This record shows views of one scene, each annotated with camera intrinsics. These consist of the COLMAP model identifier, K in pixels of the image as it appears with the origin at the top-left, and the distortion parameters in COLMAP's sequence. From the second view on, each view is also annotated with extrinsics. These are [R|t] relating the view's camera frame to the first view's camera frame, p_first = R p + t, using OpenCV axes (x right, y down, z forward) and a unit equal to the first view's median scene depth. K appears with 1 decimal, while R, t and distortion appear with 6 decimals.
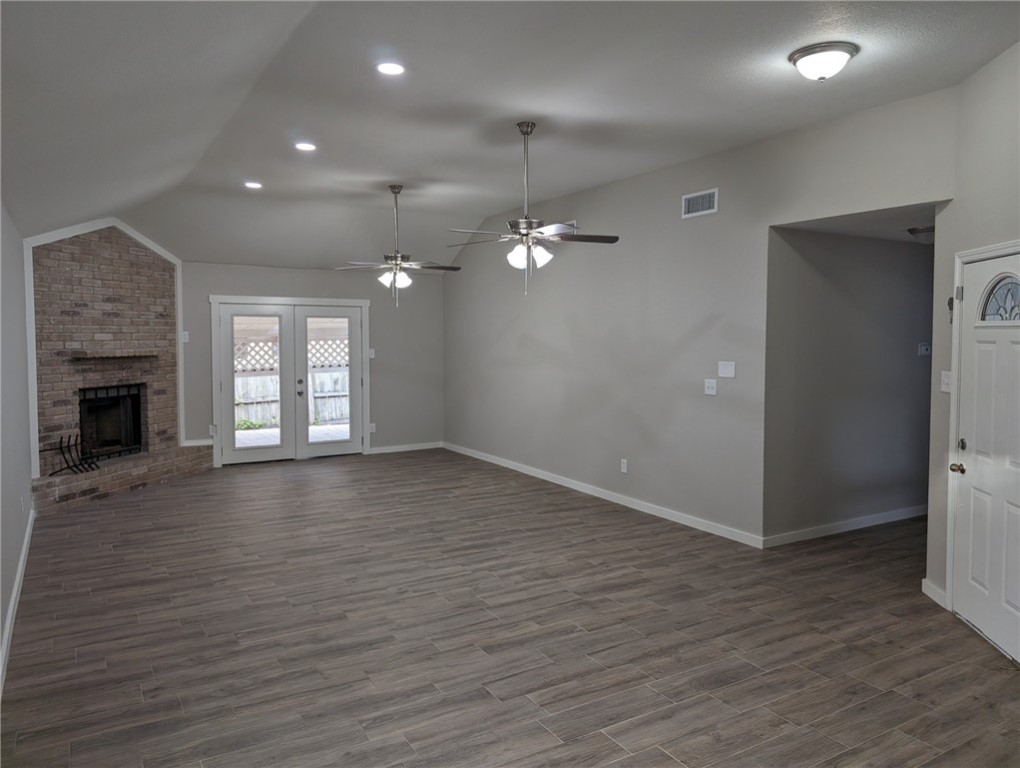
lens RADIAL K [[731.0, 0, 512.1], [0, 731.0, 370.1], [0, 0, 1]] dist [0.036585, -0.039709]
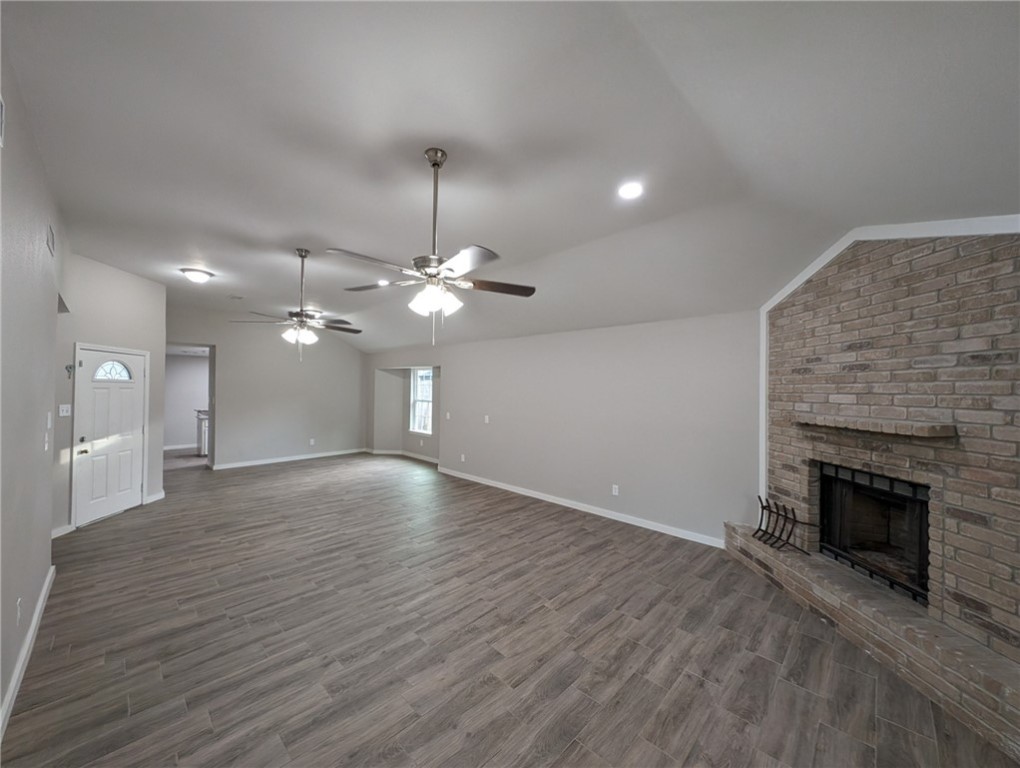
lens RADIAL K [[381.5, 0, 507.7], [0, 381.5, 384.8], [0, 0, 1]] dist [0.014540, -0.007934]
pose [[-0.966664, -0.016133, -0.255539, -0.173336], [-0.026253, 0.998998, 0.036240, -0.084954], [0.254698, 0.041740, -0.966119, 1.697019]]
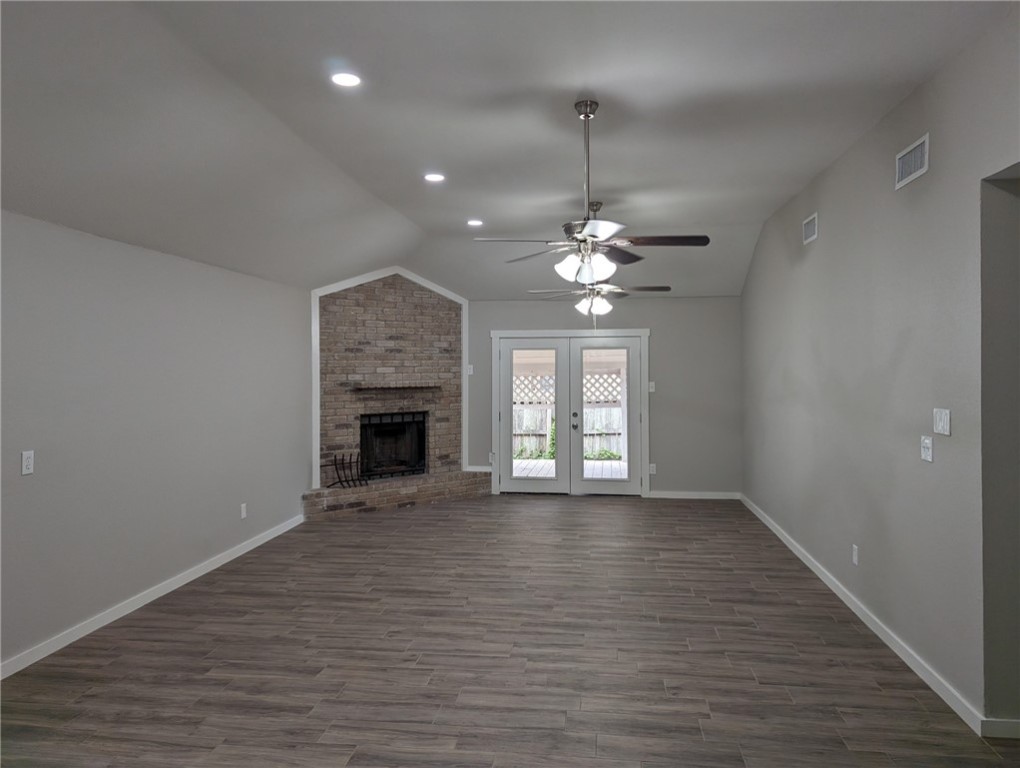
lens RADIAL K [[727.6, 0, 512.8], [0, 727.6, 361.6], [0, 0, 1]] dist [0.042132, -0.039034]
pose [[0.787344, -0.009674, -0.616438, 0.401244], [-0.023861, 0.998650, -0.046150, -0.014073], [0.616052, 0.051045, 0.786050, 0.299374]]
